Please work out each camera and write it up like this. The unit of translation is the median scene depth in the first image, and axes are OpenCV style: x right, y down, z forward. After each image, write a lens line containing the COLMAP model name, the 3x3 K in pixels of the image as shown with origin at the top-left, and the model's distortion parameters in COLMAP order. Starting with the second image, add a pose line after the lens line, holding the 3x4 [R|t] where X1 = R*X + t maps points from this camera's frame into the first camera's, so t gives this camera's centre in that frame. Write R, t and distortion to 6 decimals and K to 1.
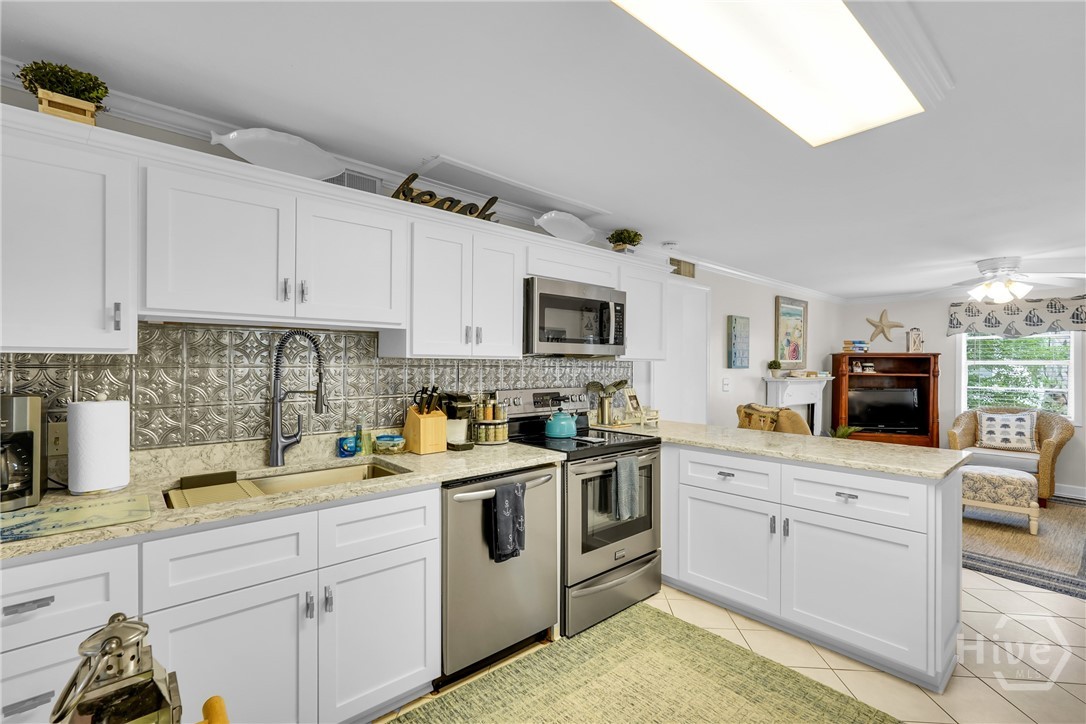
lens RADIAL K [[488.1, 0, 538.2], [0, 488.1, 367.8], [0, 0, 1]] dist [0.000698, 0.002975]
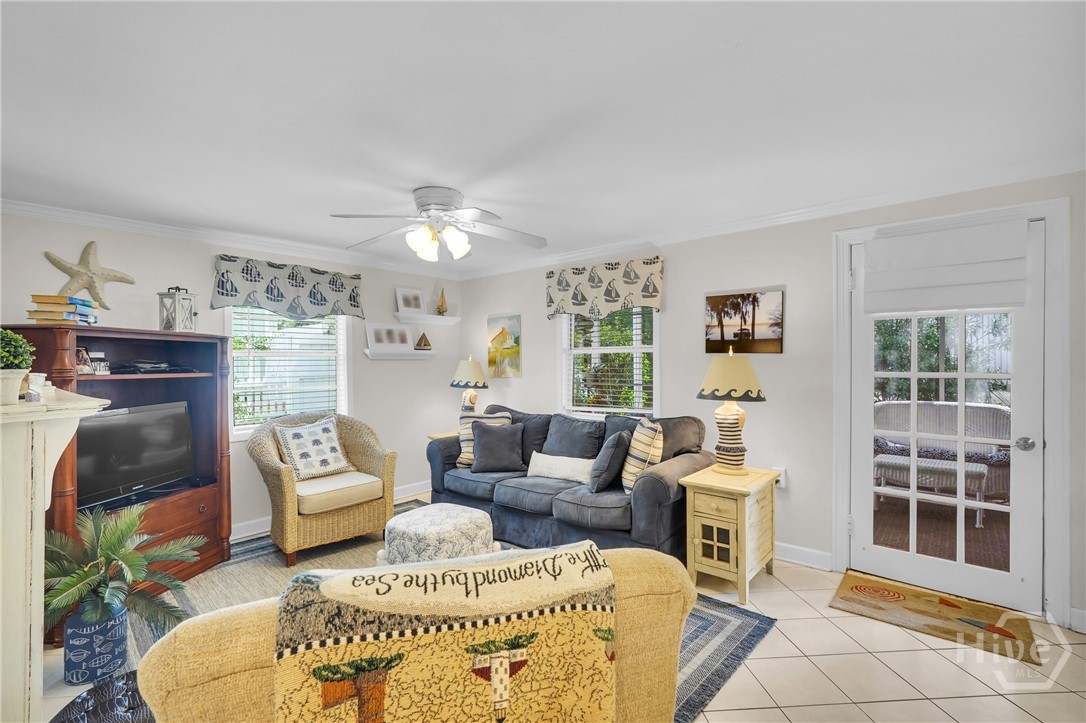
lens RADIAL K [[488.1, 0, 542.9], [0, 488.1, 365.7], [0, 0, 1]] dist [0.000698, 0.002975]
pose [[-0.111136, -0.008370, 0.993770, 0.199140], [0.016886, 0.999804, 0.010310, 0.006116], [-0.993662, 0.017927, -0.110973, 0.678765]]
